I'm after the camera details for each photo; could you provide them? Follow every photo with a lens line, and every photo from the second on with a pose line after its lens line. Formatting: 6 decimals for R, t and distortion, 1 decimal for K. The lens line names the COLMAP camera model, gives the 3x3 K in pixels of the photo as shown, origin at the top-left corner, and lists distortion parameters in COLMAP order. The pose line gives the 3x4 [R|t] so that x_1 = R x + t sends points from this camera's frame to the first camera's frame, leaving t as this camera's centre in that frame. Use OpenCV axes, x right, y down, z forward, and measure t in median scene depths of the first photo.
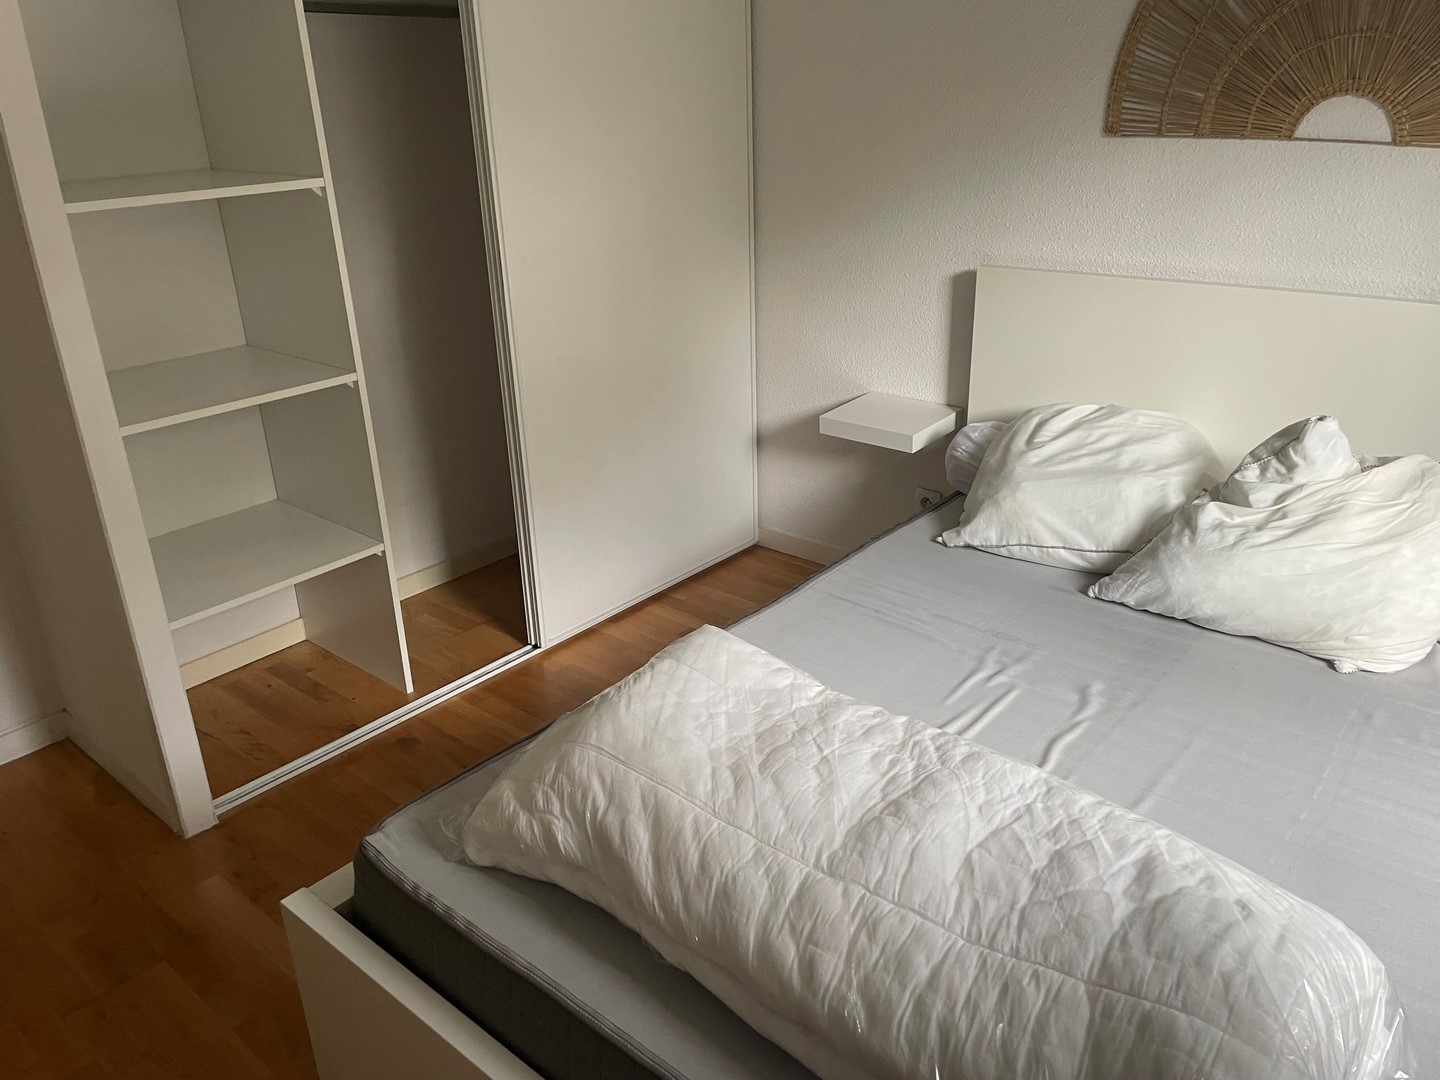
lens RADIAL K [[1089.8, 0, 710.0], [0, 1089.8, 534.4], [0, 0, 1]] dist [0.113047, -0.157116]
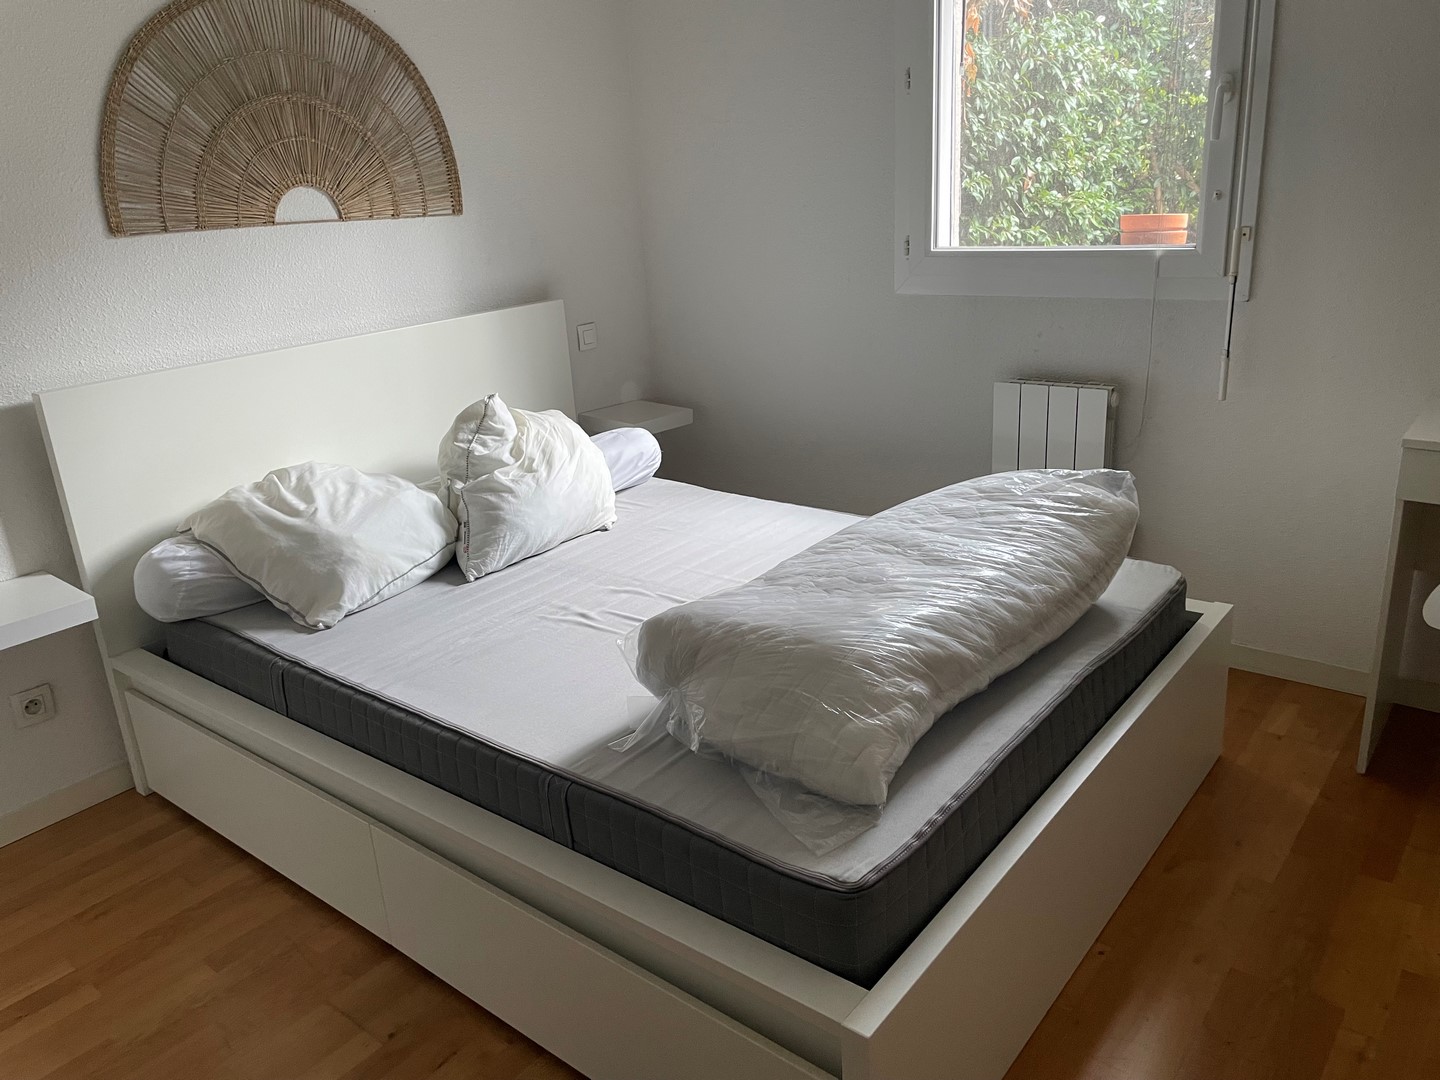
lens RADIAL K [[1089.8, 0, 710.0], [0, 1089.8, 534.4], [0, 0, 1]] dist [0.113047, -0.157116]
pose [[-0.038047, -0.287939, 0.956893, -0.793666], [0.443978, 0.853010, 0.274332, -0.200018], [-0.895230, 0.435277, 0.095384, 0.645715]]
